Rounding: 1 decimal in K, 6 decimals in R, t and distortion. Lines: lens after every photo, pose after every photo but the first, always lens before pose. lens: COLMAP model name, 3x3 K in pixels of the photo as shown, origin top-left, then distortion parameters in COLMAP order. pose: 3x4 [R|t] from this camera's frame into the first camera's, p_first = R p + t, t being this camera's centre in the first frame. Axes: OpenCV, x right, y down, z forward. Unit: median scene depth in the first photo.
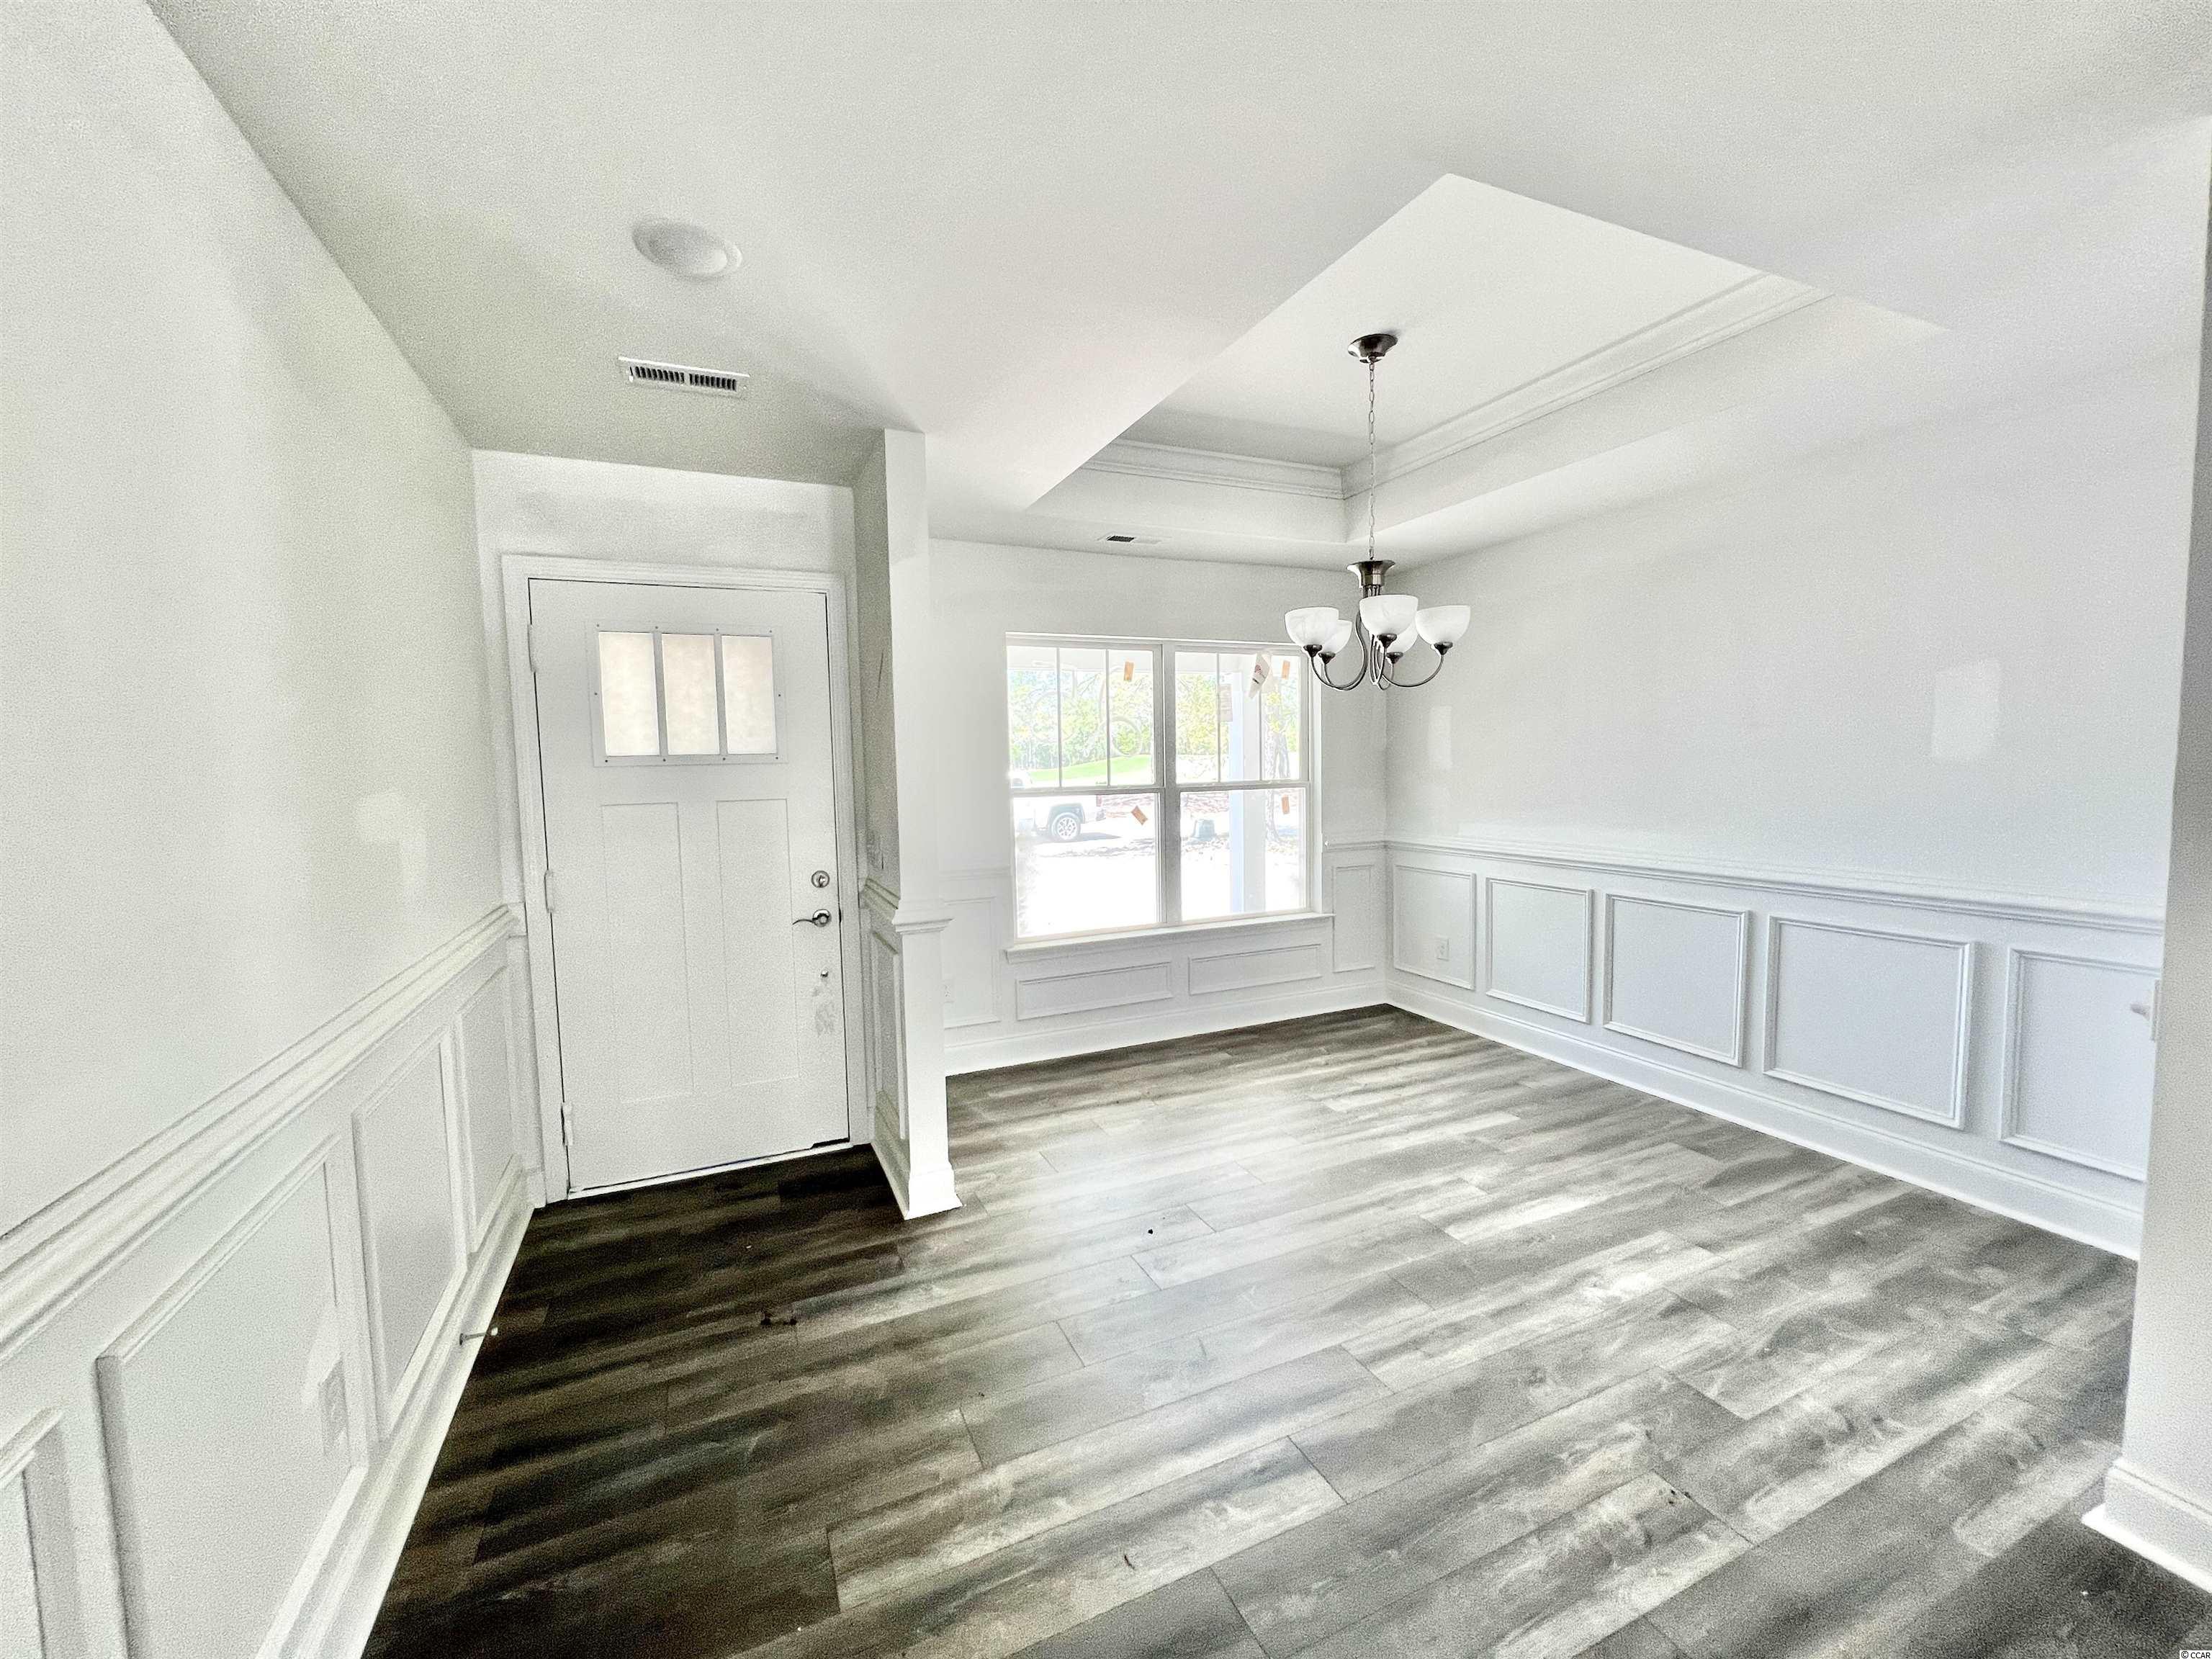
lens RADIAL K [[891.9, 0, 1098.0], [0, 891.9, 827.2], [0, 0, 1]] dist [0.001486, 0.000383]
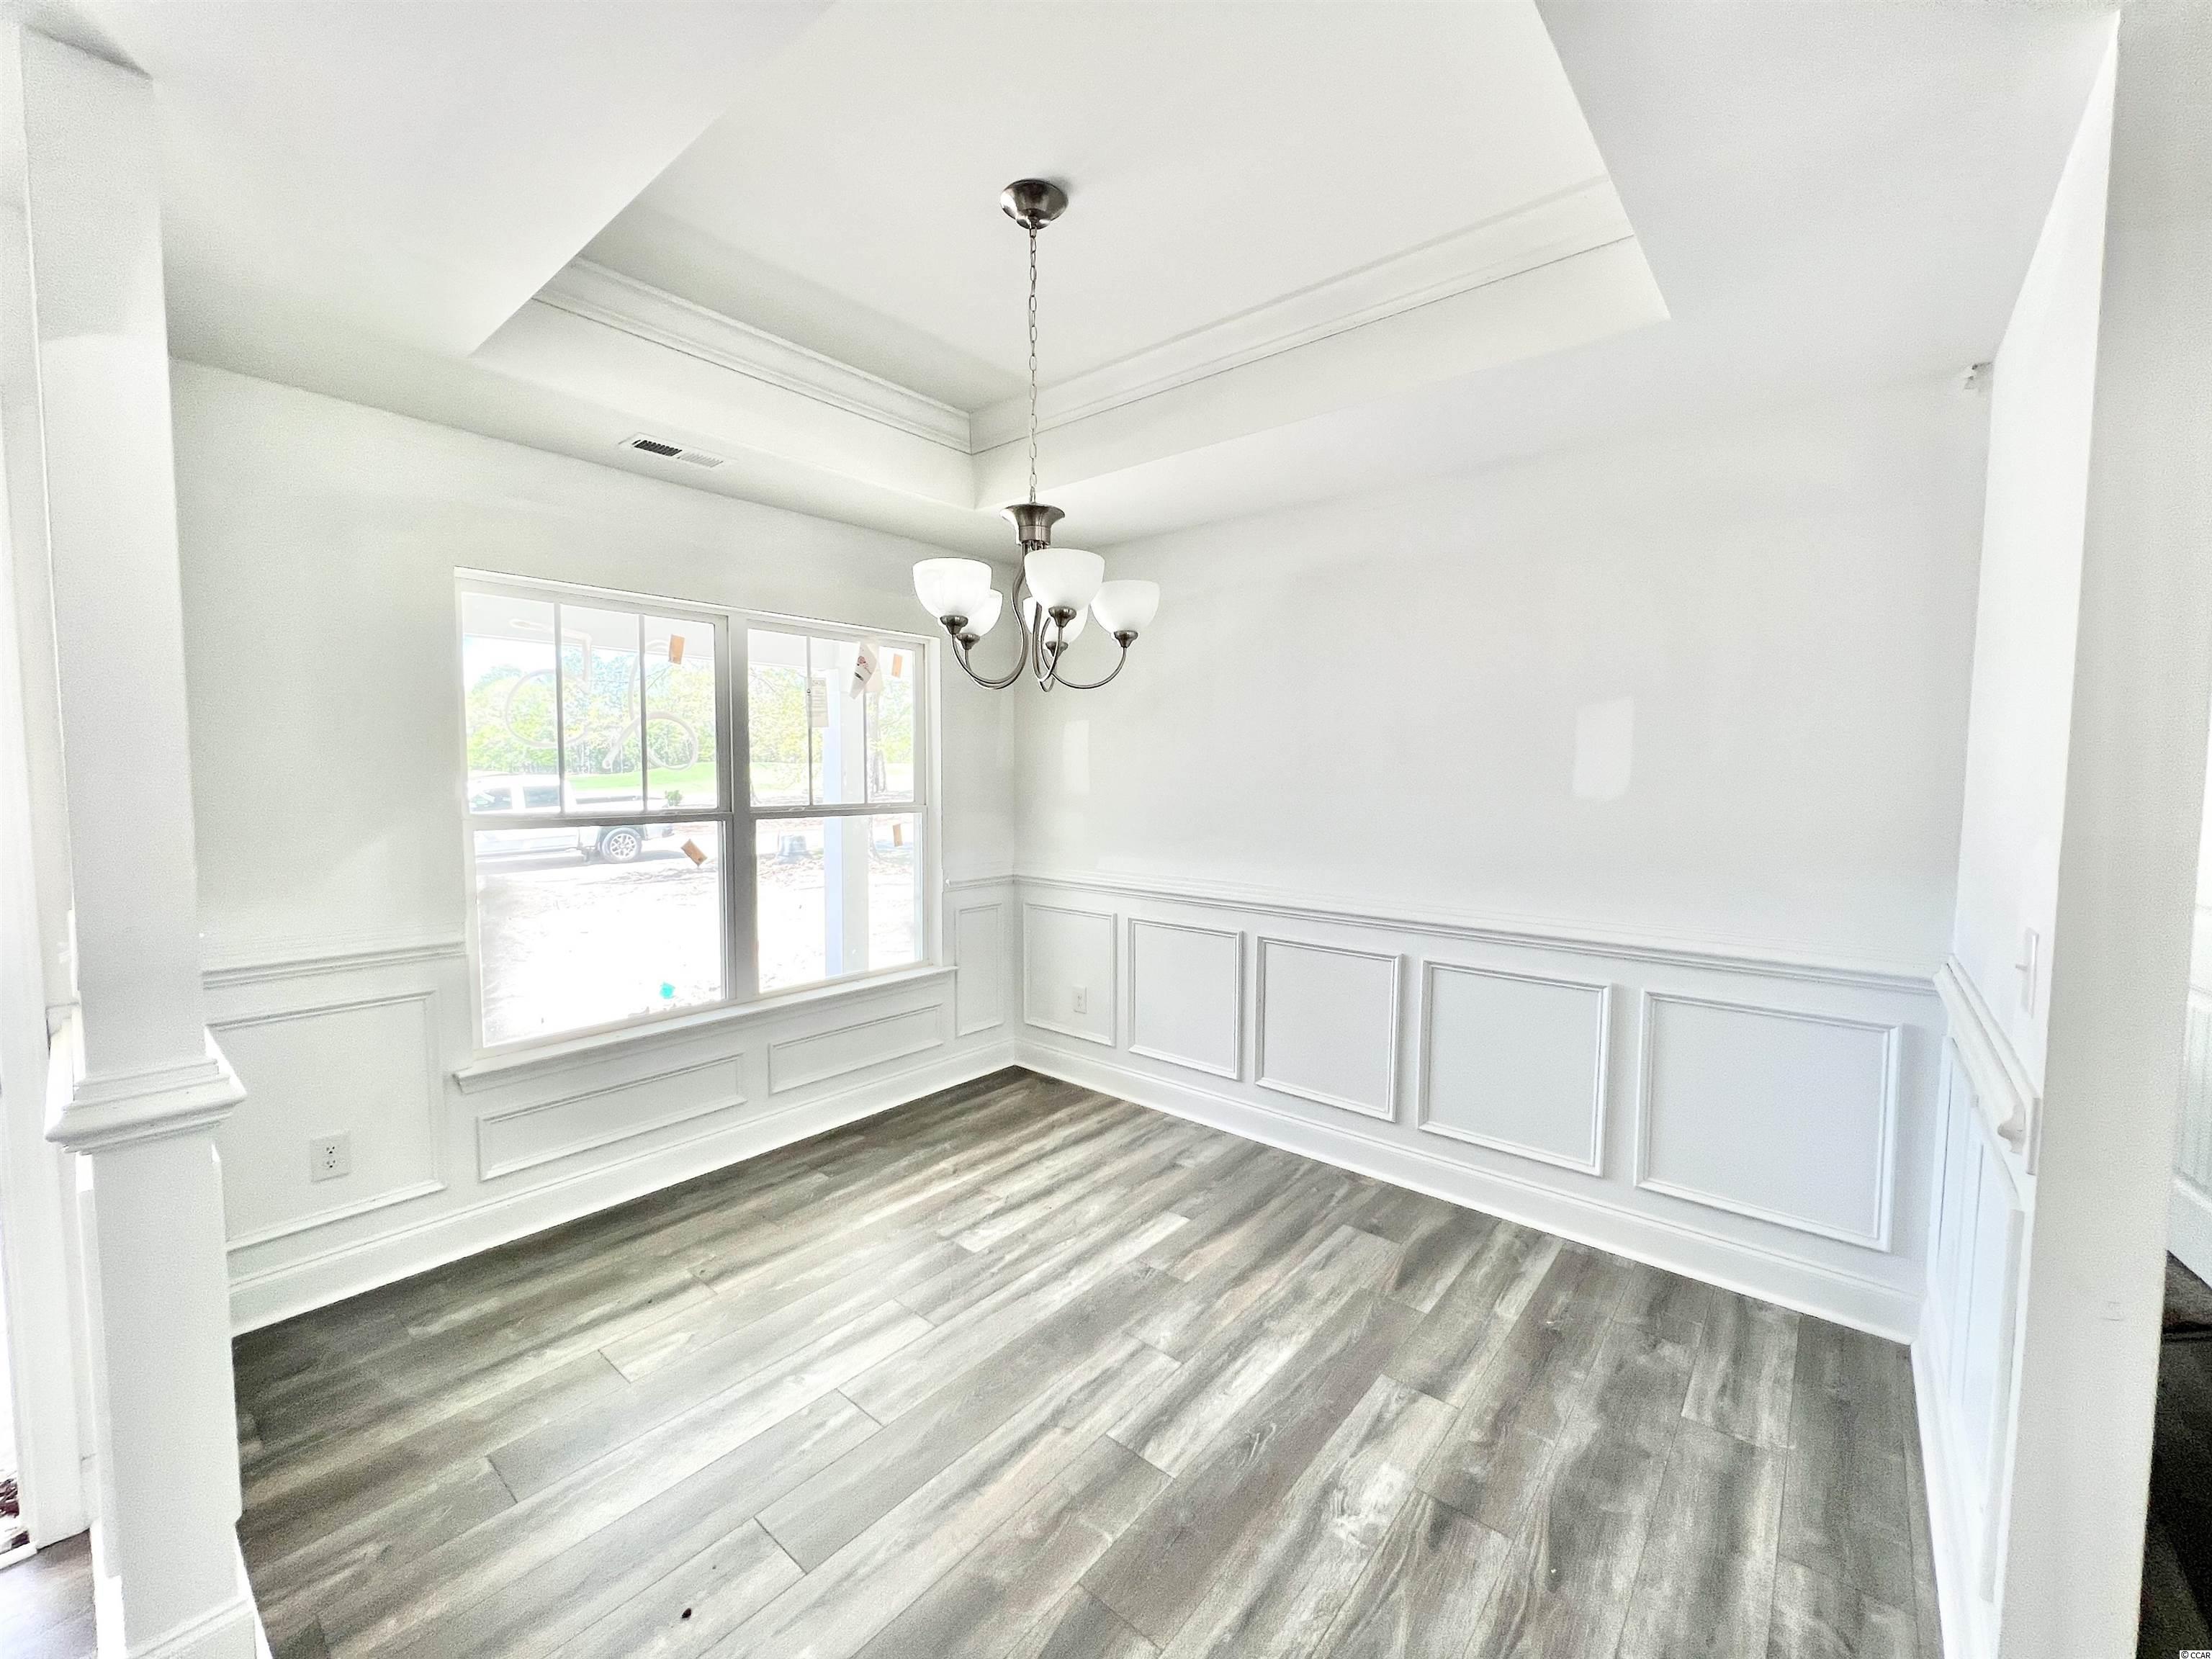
lens RADIAL K [[891.9, 0, 1098.0], [0, 891.9, 827.2], [0, 0, 1]] dist [0.001486, 0.000383]
pose [[0.901928, -0.002624, 0.431879, 0.035788], [0.007819, 0.999917, -0.010253, -0.028469], [-0.431816, 0.012624, 0.901873, 0.262022]]
